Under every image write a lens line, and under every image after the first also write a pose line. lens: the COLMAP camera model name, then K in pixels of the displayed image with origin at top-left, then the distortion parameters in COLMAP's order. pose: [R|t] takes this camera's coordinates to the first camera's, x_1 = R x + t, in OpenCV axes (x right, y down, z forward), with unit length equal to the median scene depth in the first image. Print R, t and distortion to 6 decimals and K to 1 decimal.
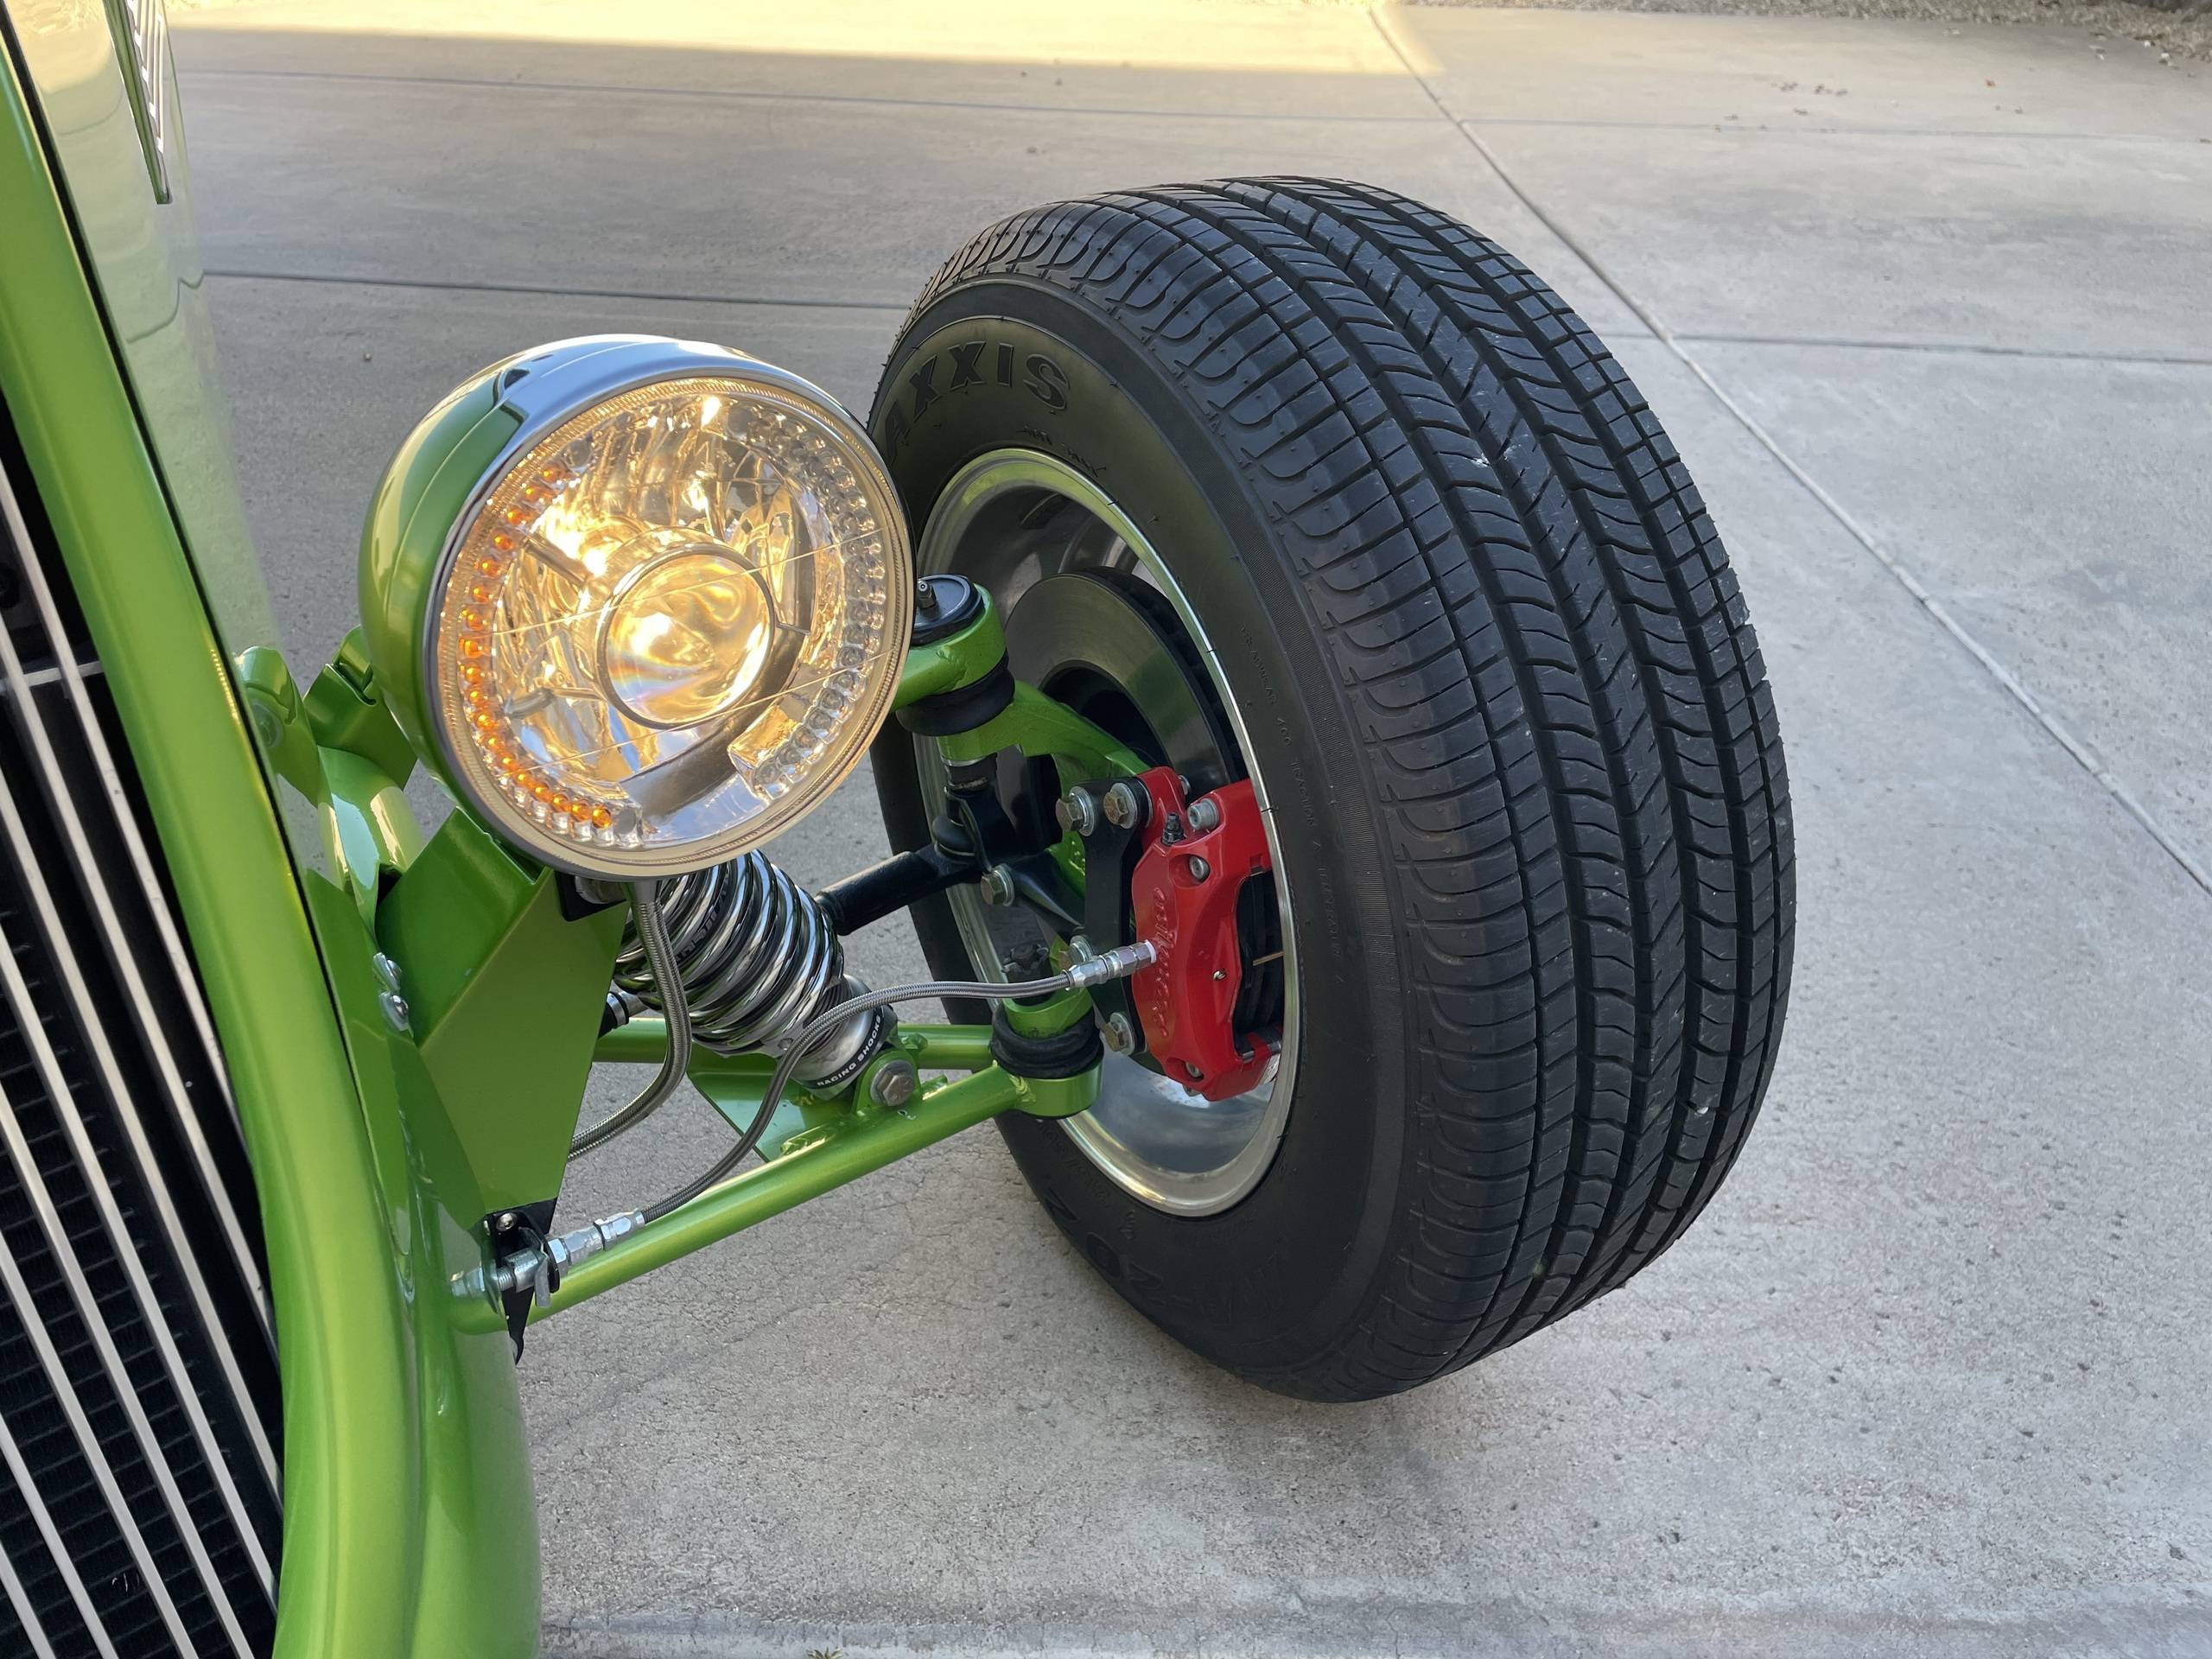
lens RADIAL K [[1750.6, 0, 1105.5], [0, 1750.6, 837.2], [0, 0, 1]] dist [0.121405, -0.113702]
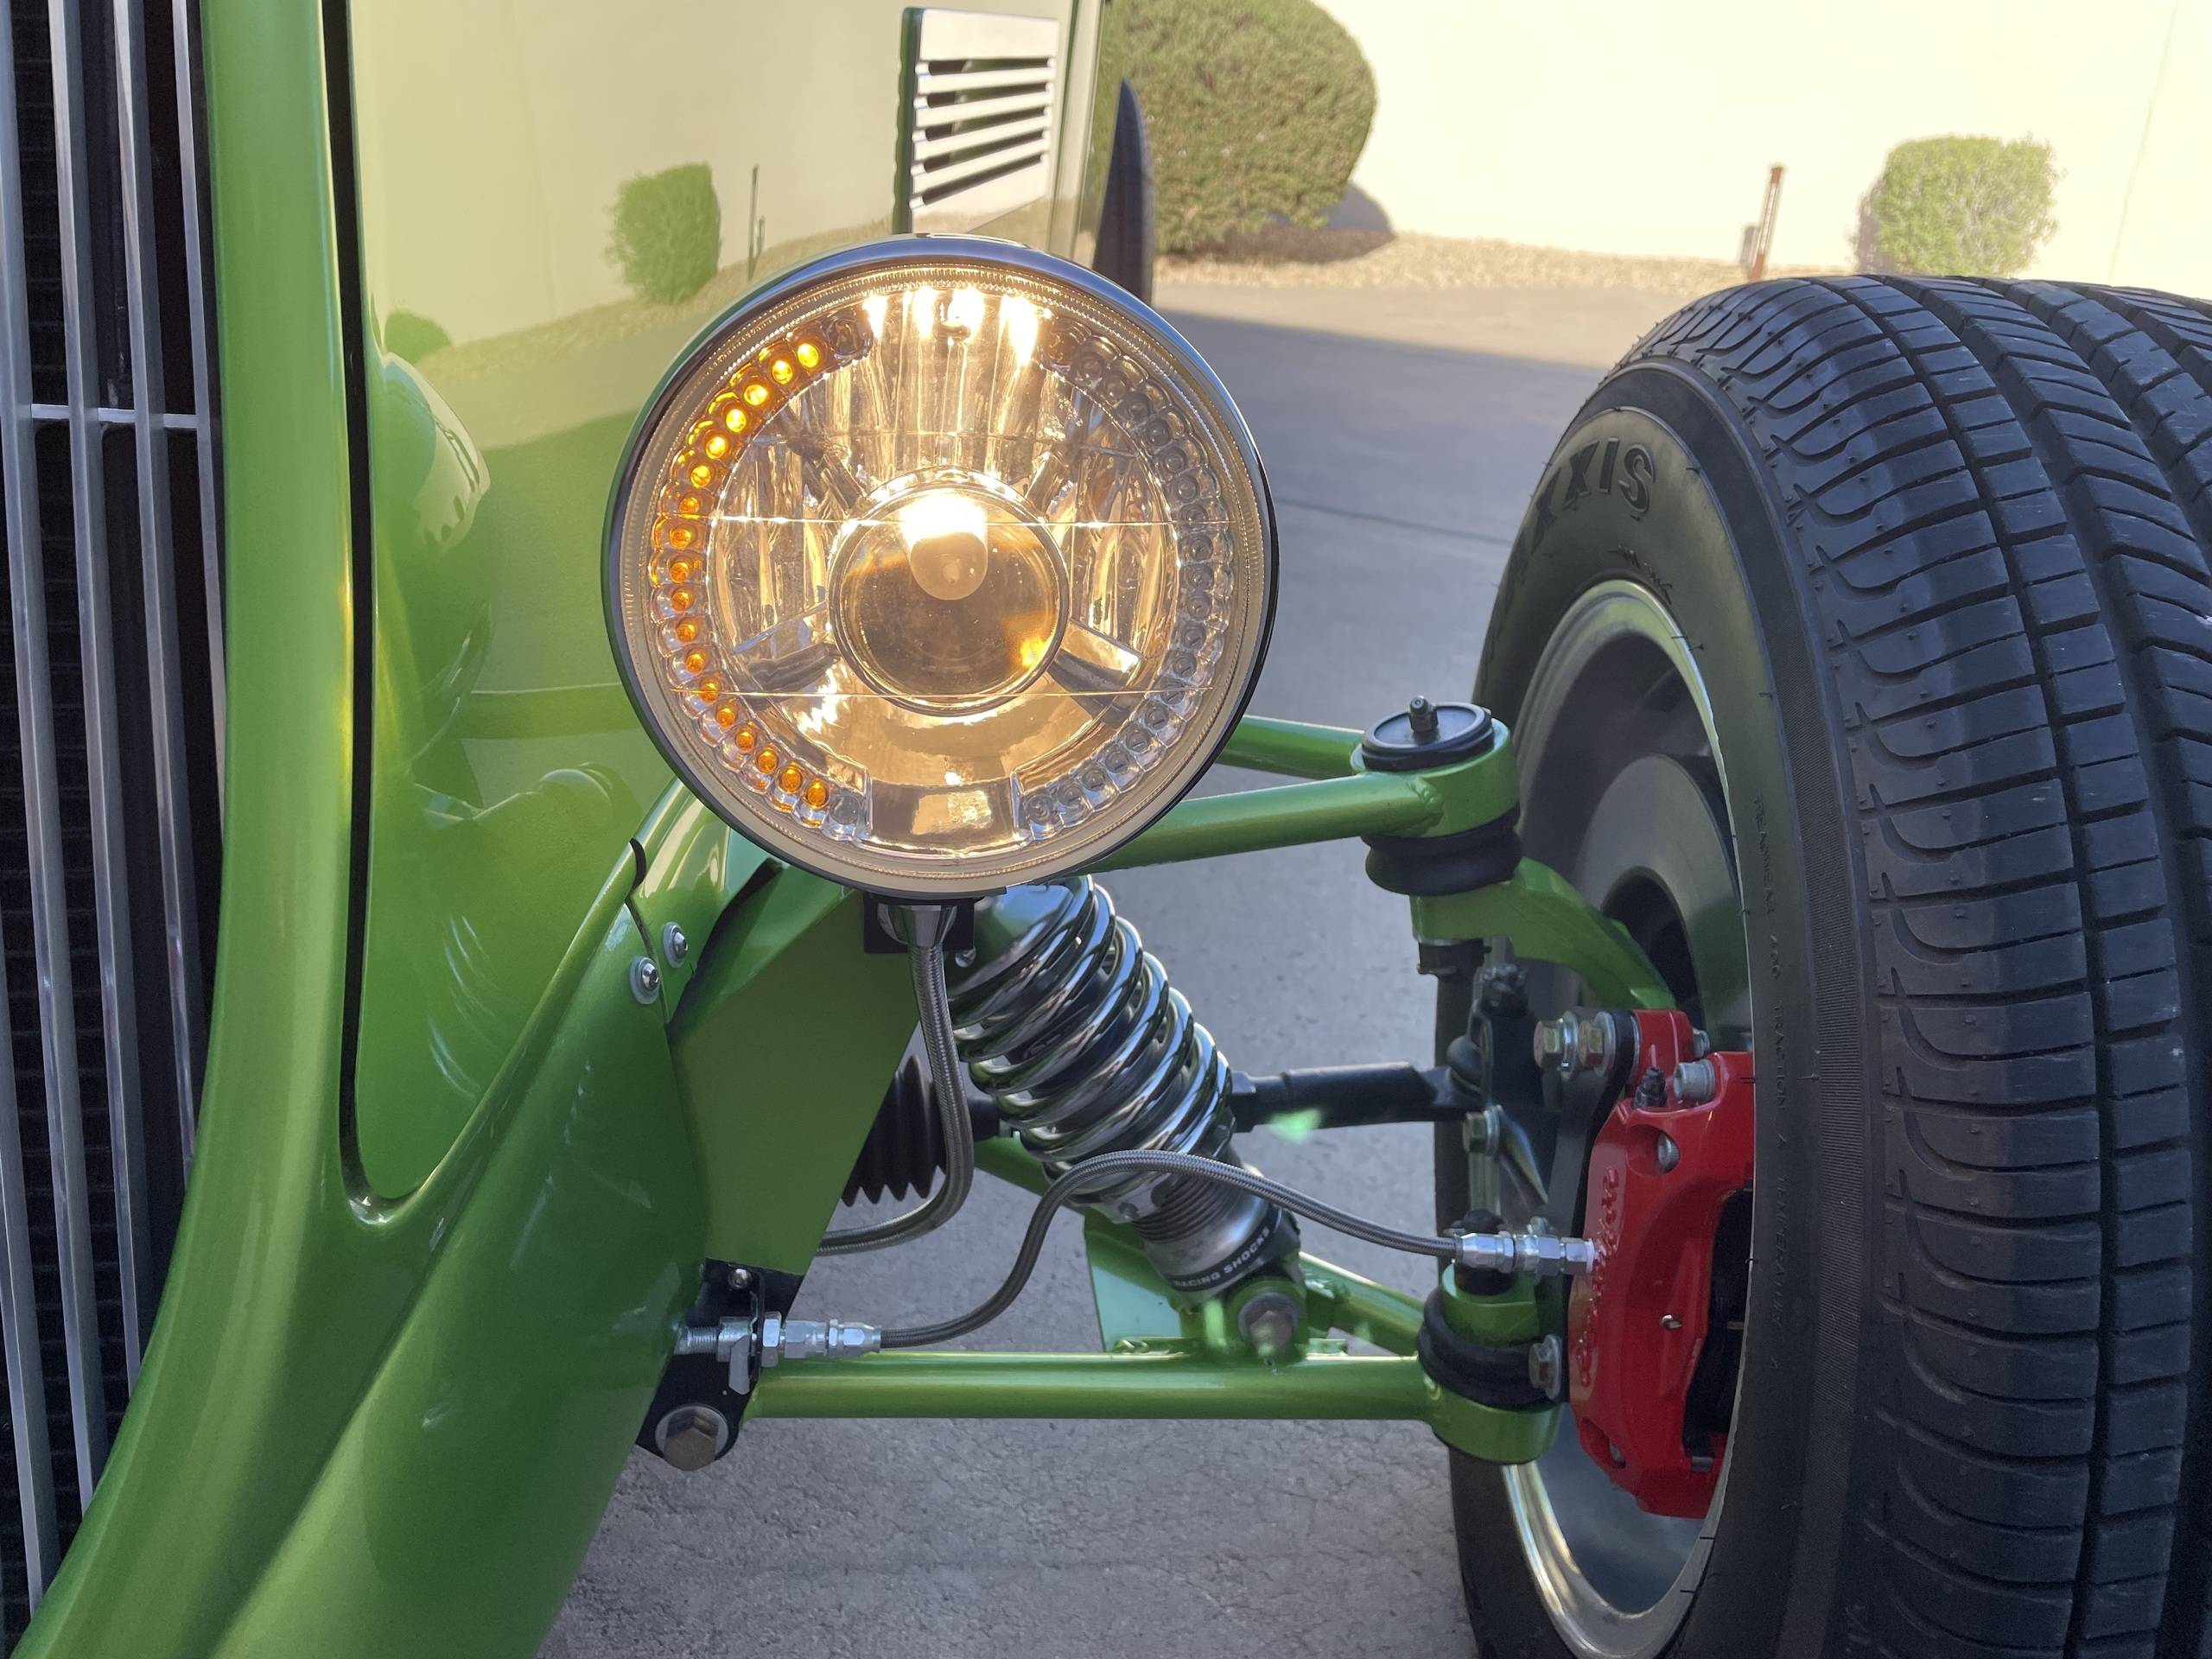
lens RADIAL K [[1720.3, 0, 1095.9], [0, 1720.3, 804.2], [0, 0, 1]] dist [0.080317, -0.097732]
pose [[0.838590, 0.217554, -0.499436, 0.195329], [-0.306690, 0.946245, -0.102772, 0.029831], [0.450230, 0.239355, 0.860233, 0.300413]]
